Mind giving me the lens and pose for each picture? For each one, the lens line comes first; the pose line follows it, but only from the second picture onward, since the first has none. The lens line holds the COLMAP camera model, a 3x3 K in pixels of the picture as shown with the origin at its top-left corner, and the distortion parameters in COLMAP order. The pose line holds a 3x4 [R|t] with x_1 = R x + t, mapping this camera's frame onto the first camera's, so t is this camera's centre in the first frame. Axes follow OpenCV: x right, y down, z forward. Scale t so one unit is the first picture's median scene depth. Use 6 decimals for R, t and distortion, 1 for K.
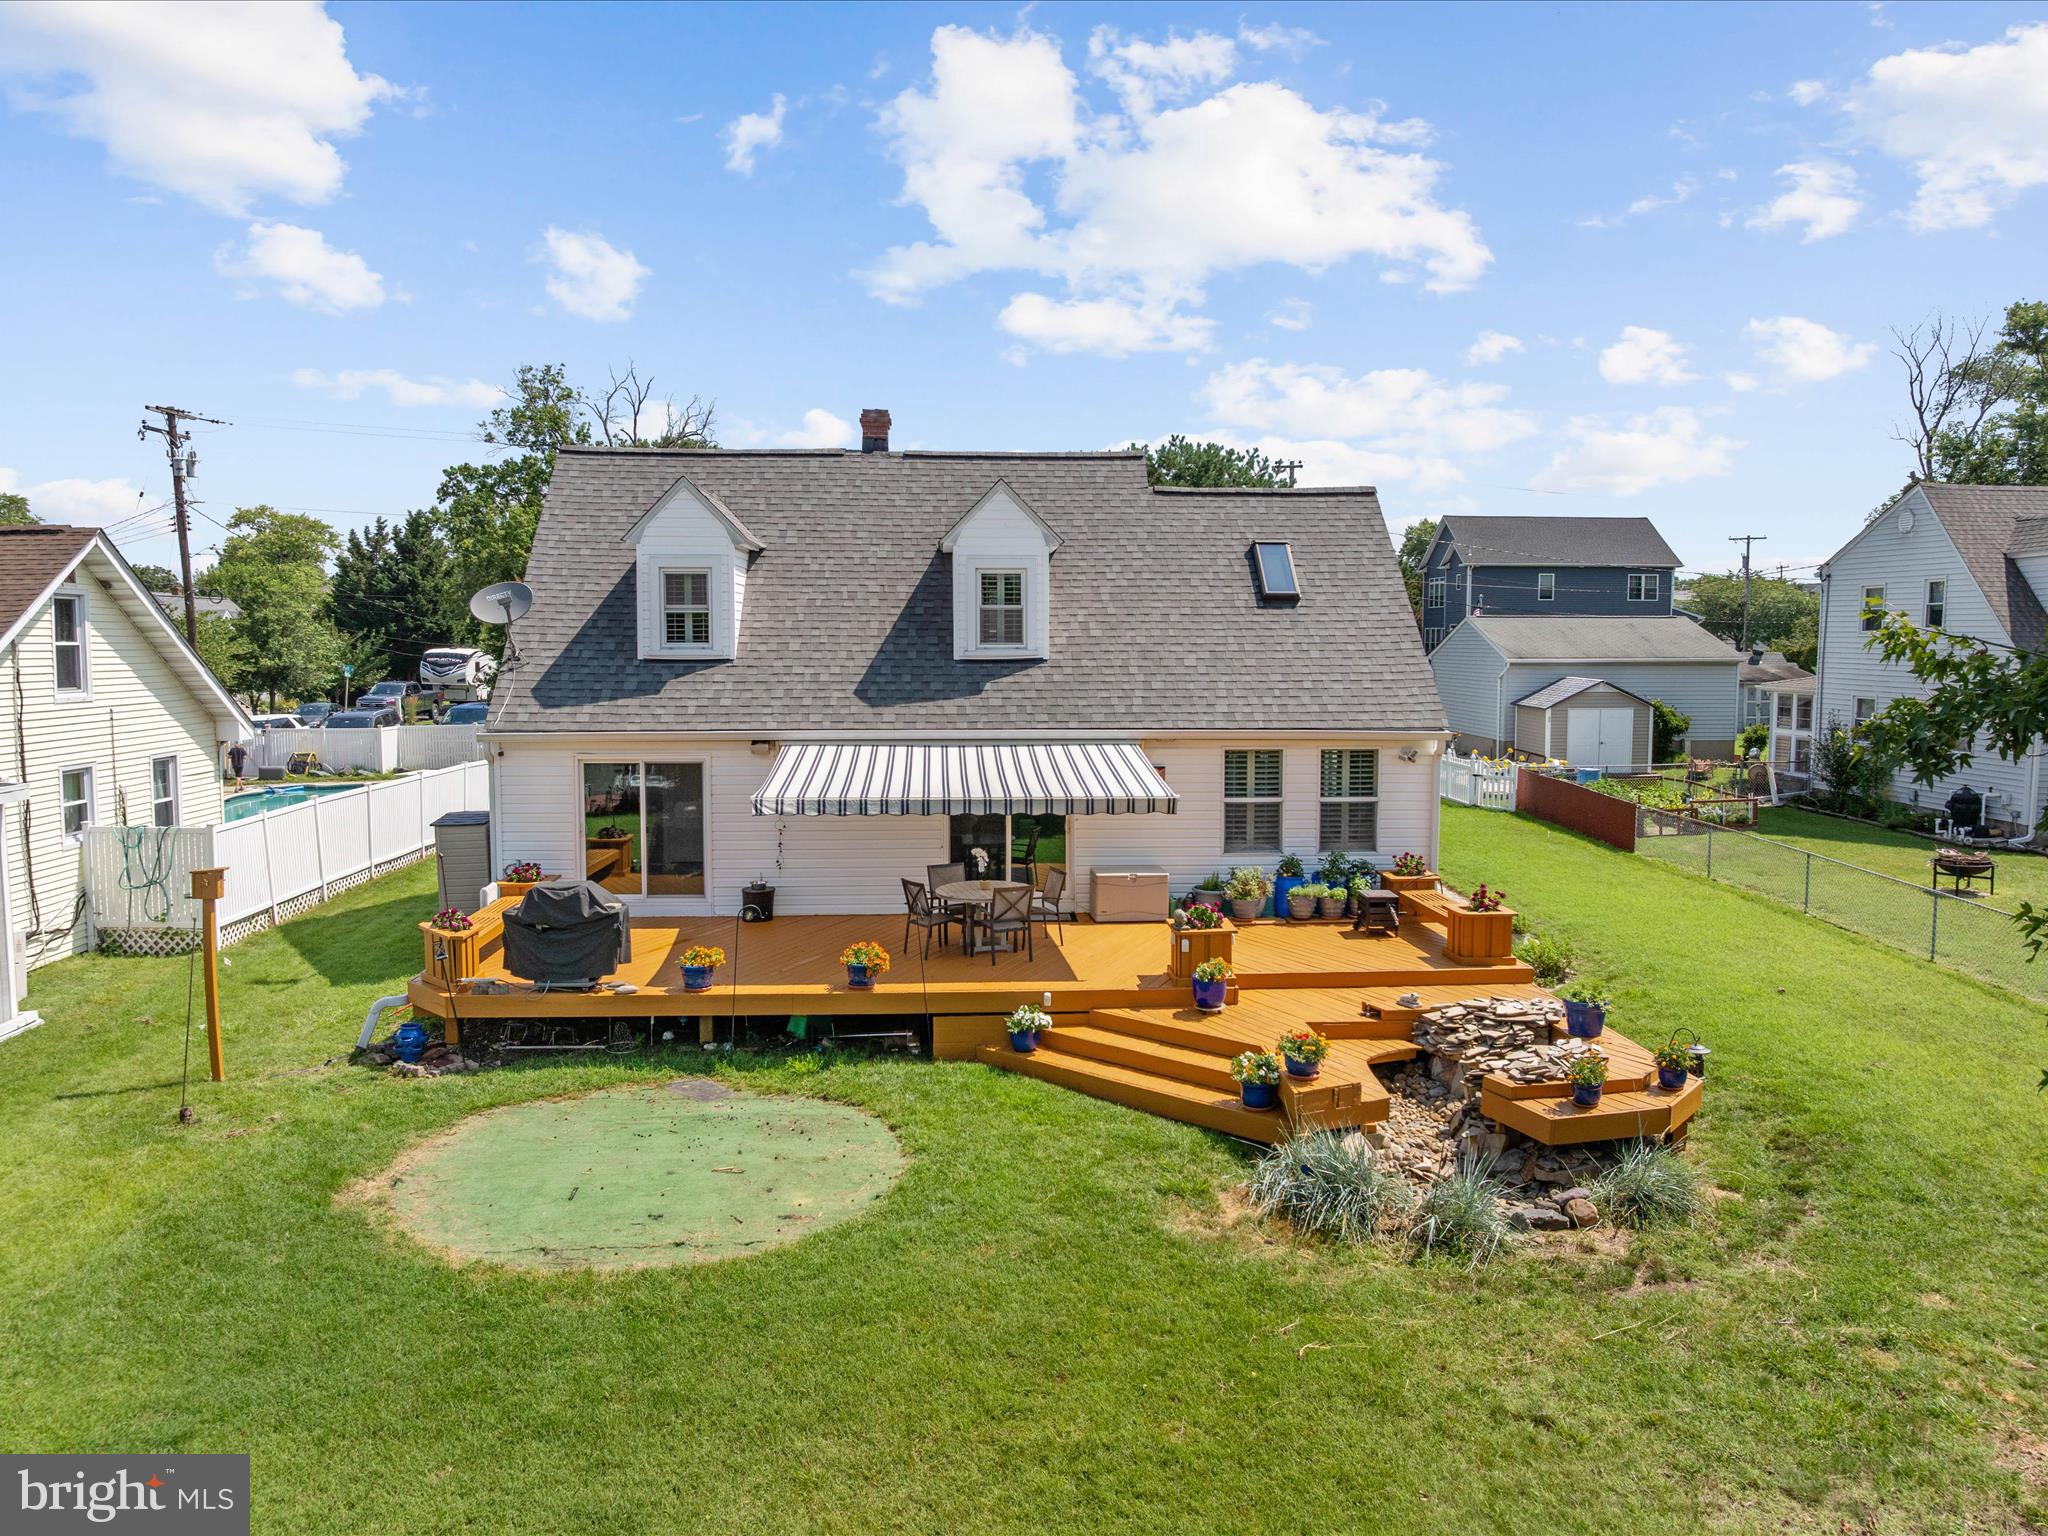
lens RADIAL K [[1431.9, 0, 1024.2], [0, 1431.9, 754.5], [0, 0, 1]] dist [-0.037892, -0.001852]
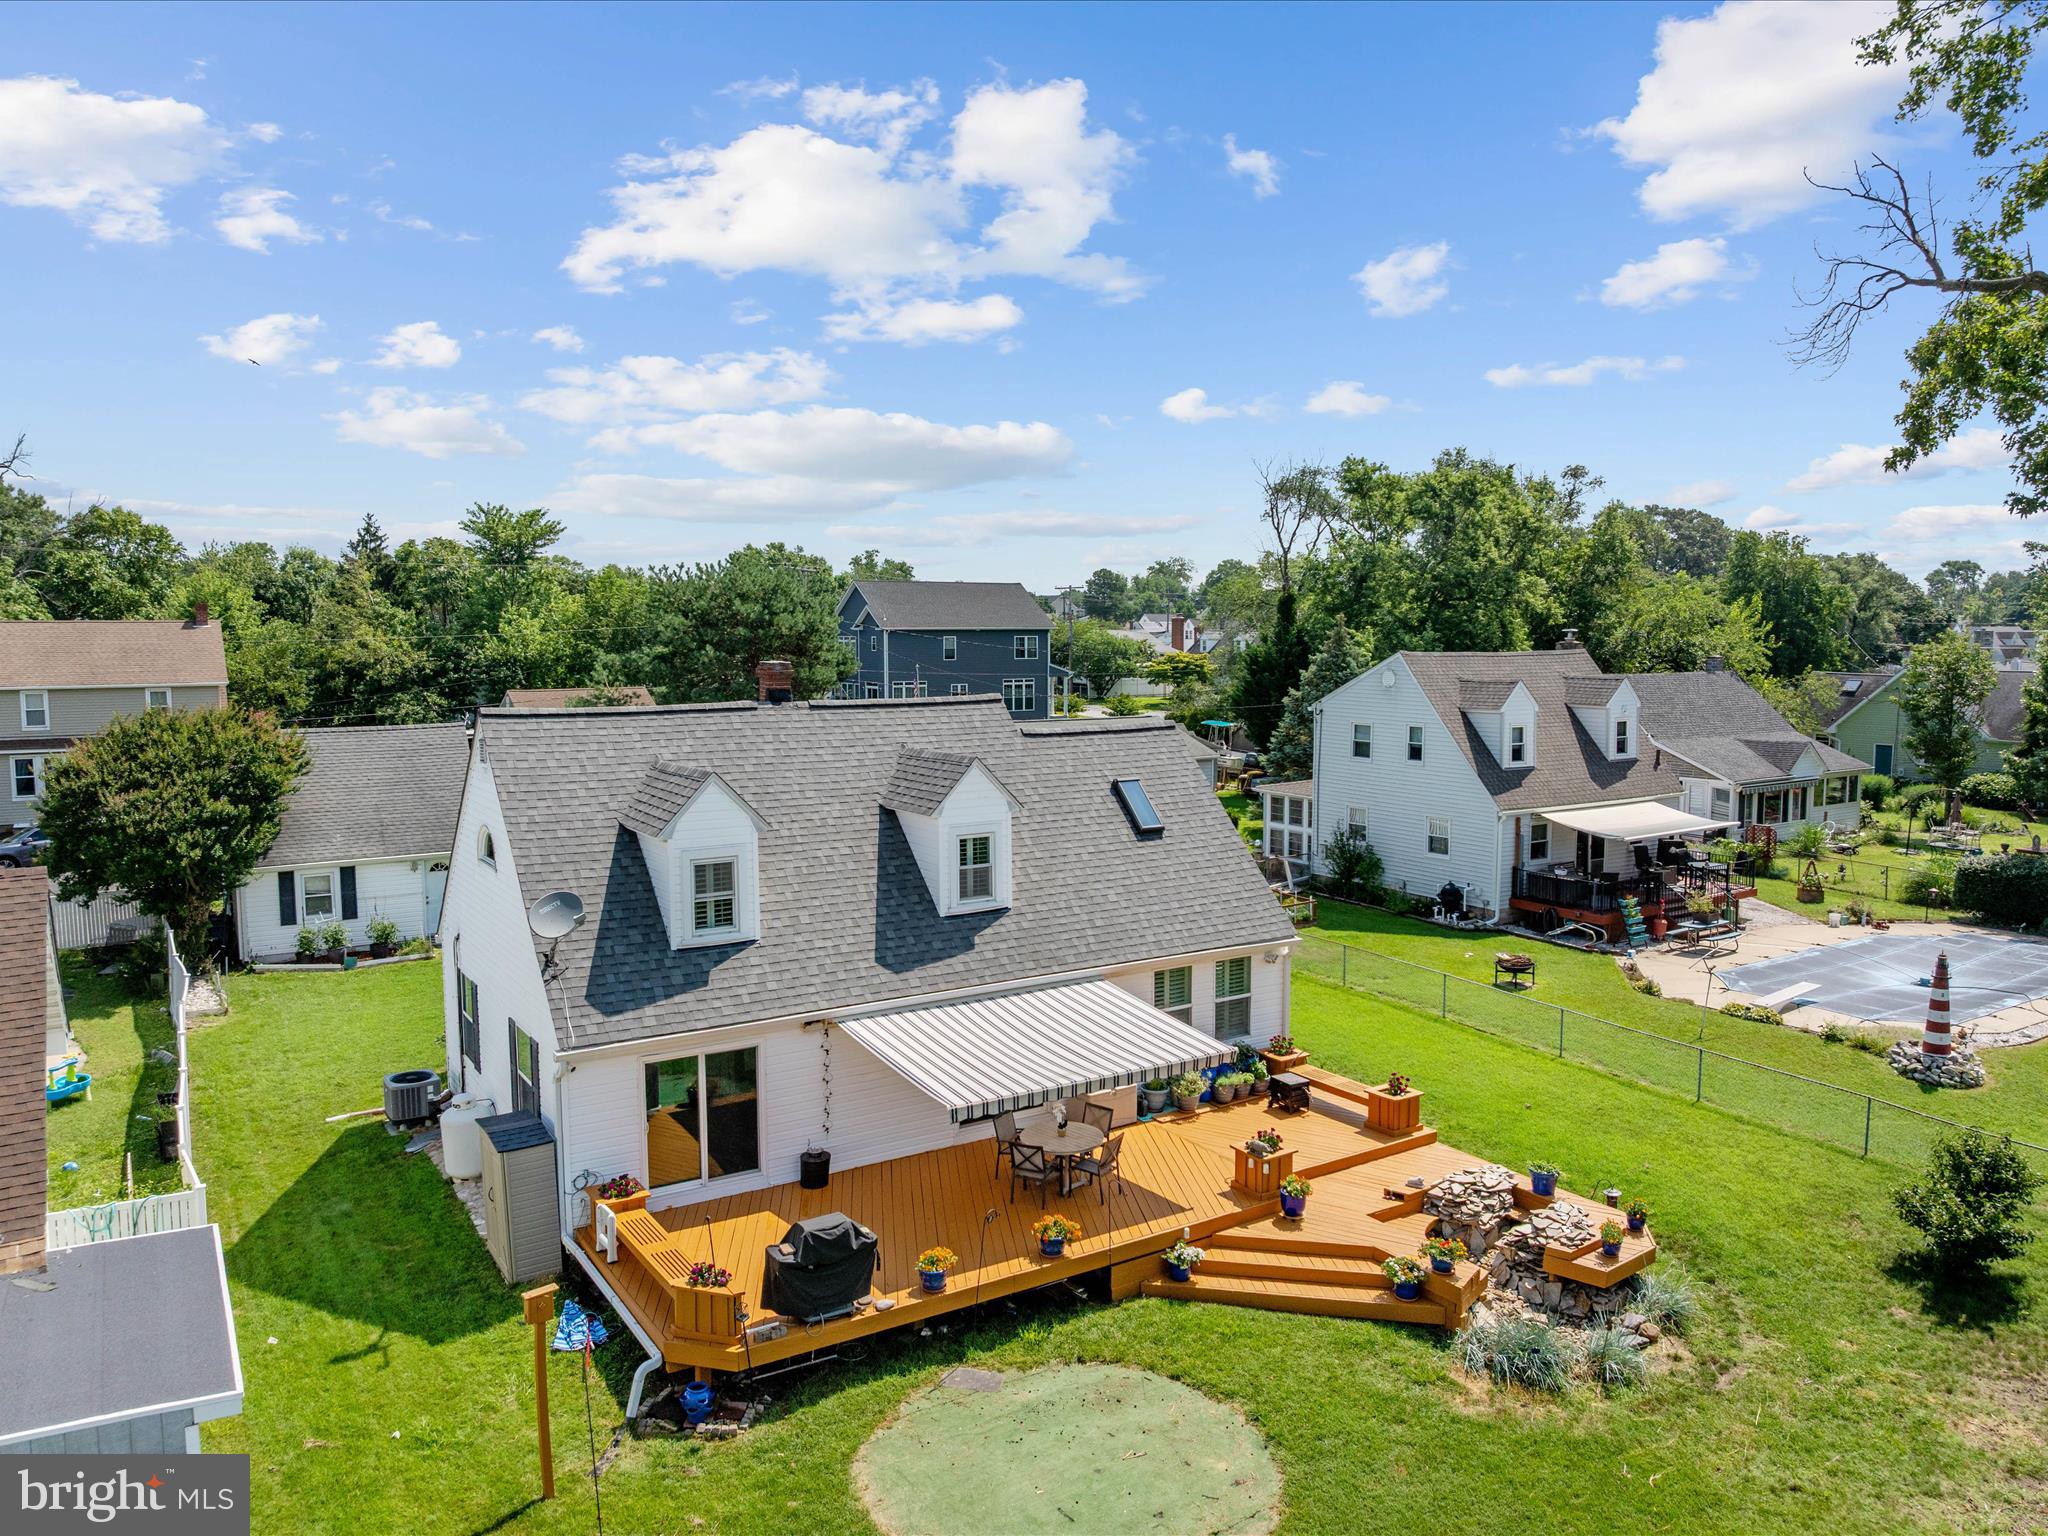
lens RADIAL K [[1437.7, 0, 1034.4], [0, 1437.7, 765.8], [0, 0, 1]] dist [-0.037545, 0.000061]
pose [[0.871595, -0.047362, 0.487934, -0.533608], [0.041559, 0.998878, 0.022719, -0.209045], [-0.488462, 0.000476, 0.872585, -0.020946]]
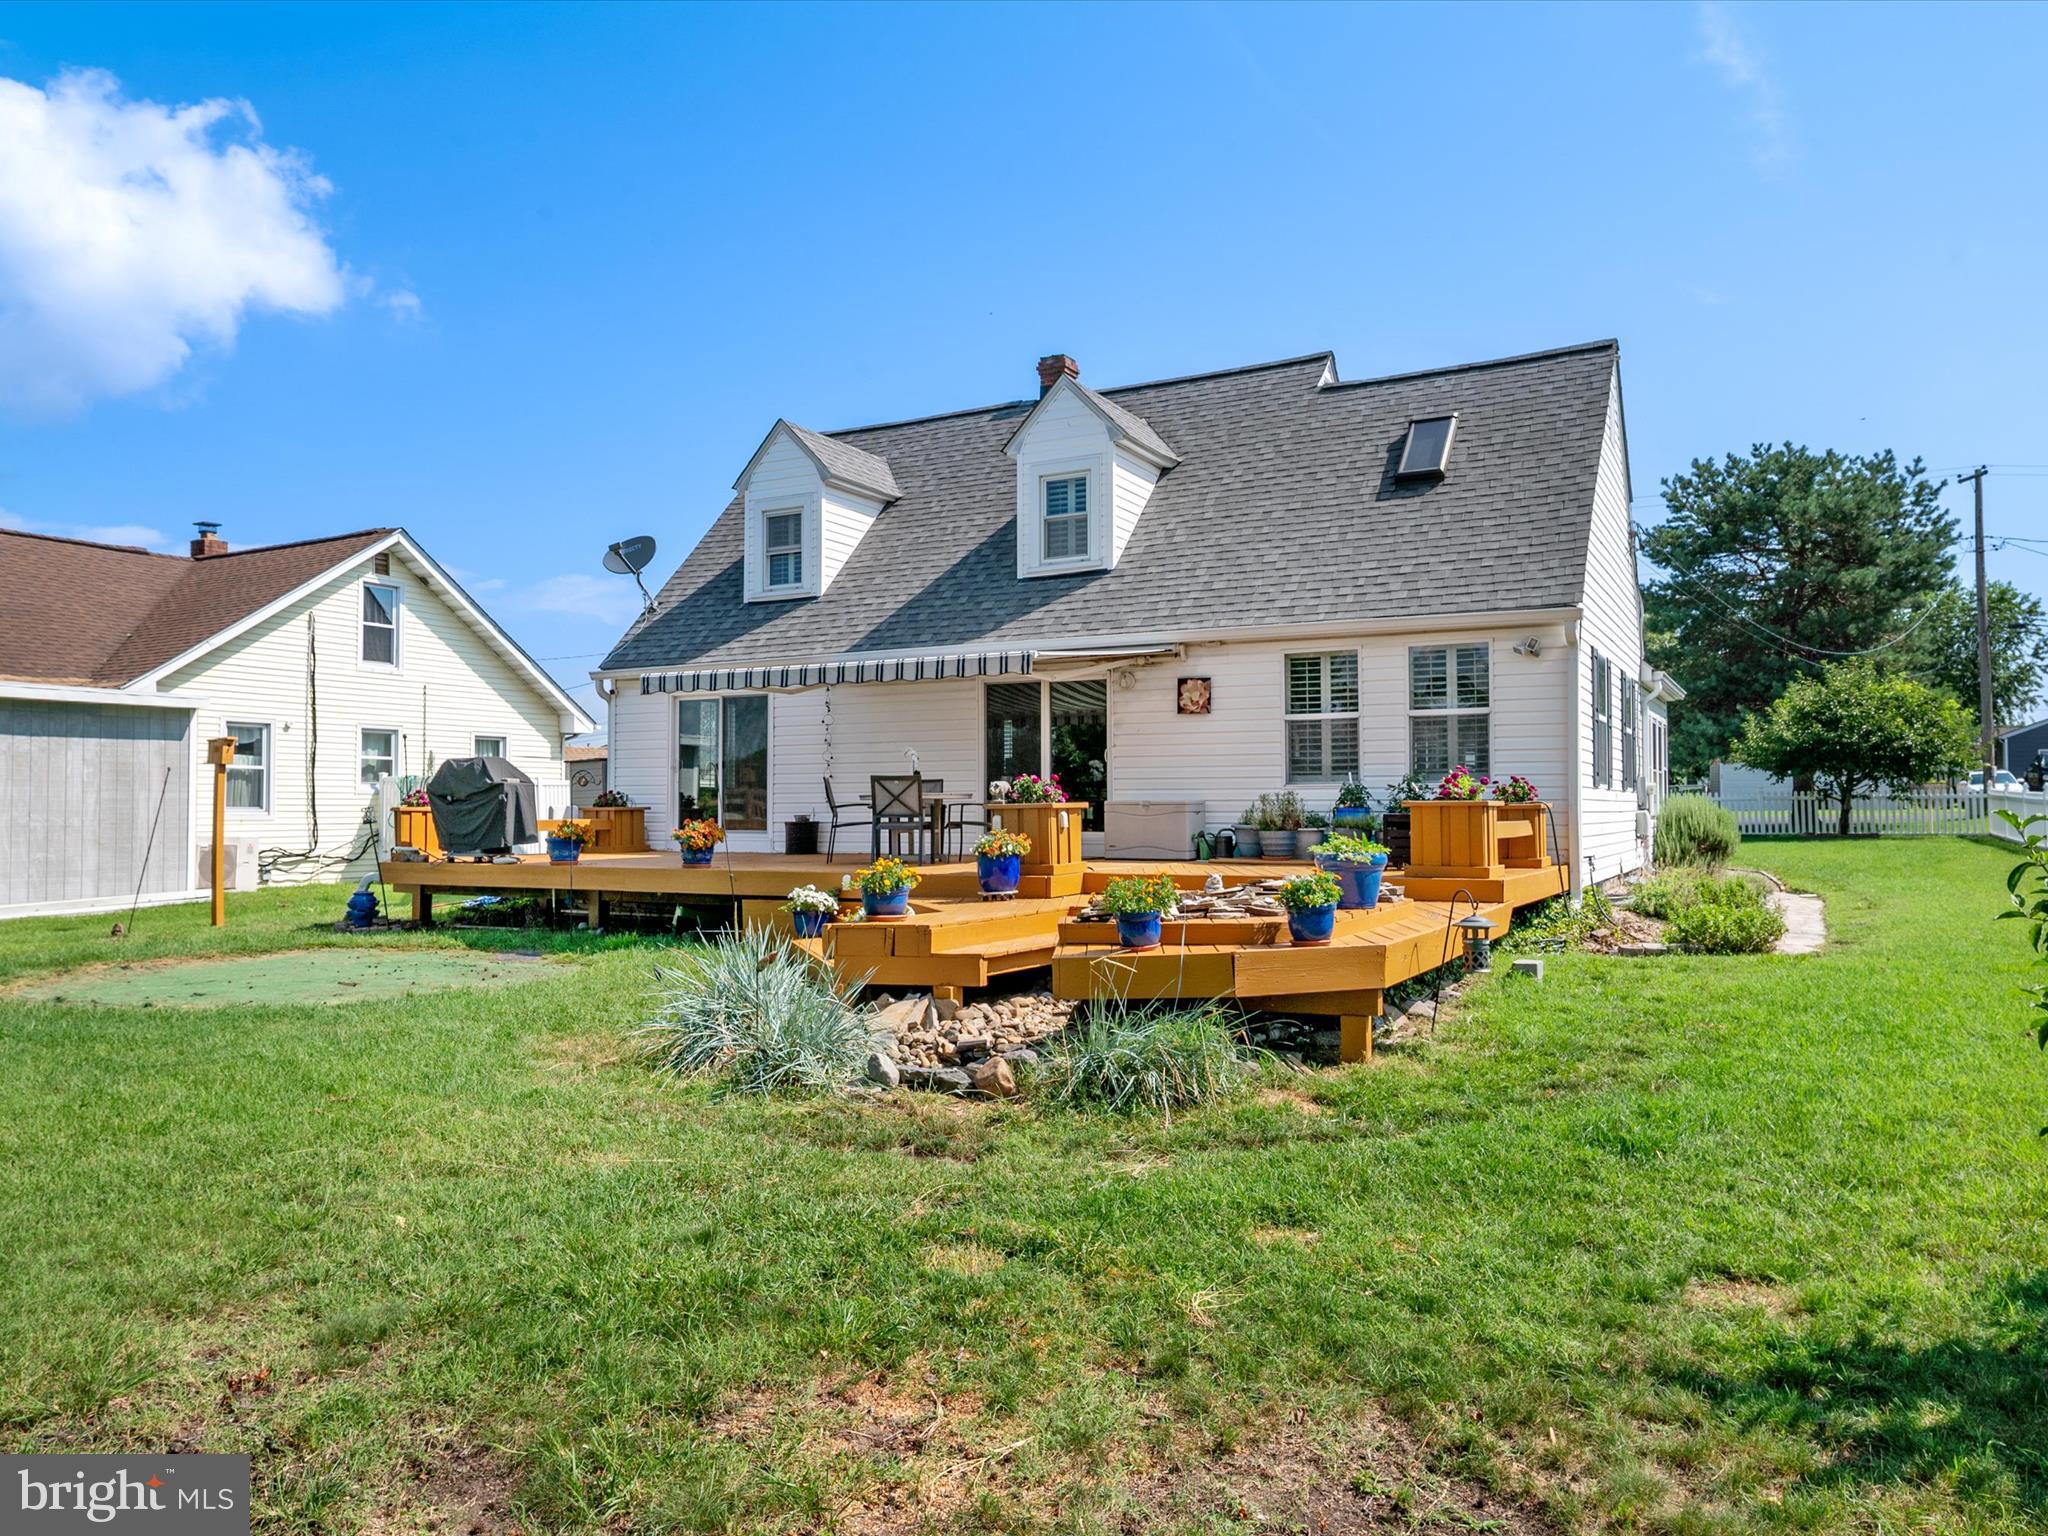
lens RADIAL K [[1426.1, 0, 1029.3], [0, 1426.1, 767.8], [0, 0, 1]] dist [0.019922, 0.000418]
pose [[0.853798, -0.020253, -0.520210, 0.426463], [-0.036172, 0.994520, -0.098086, 0.141278], [0.519346, 0.102562, 0.848387, 0.256430]]
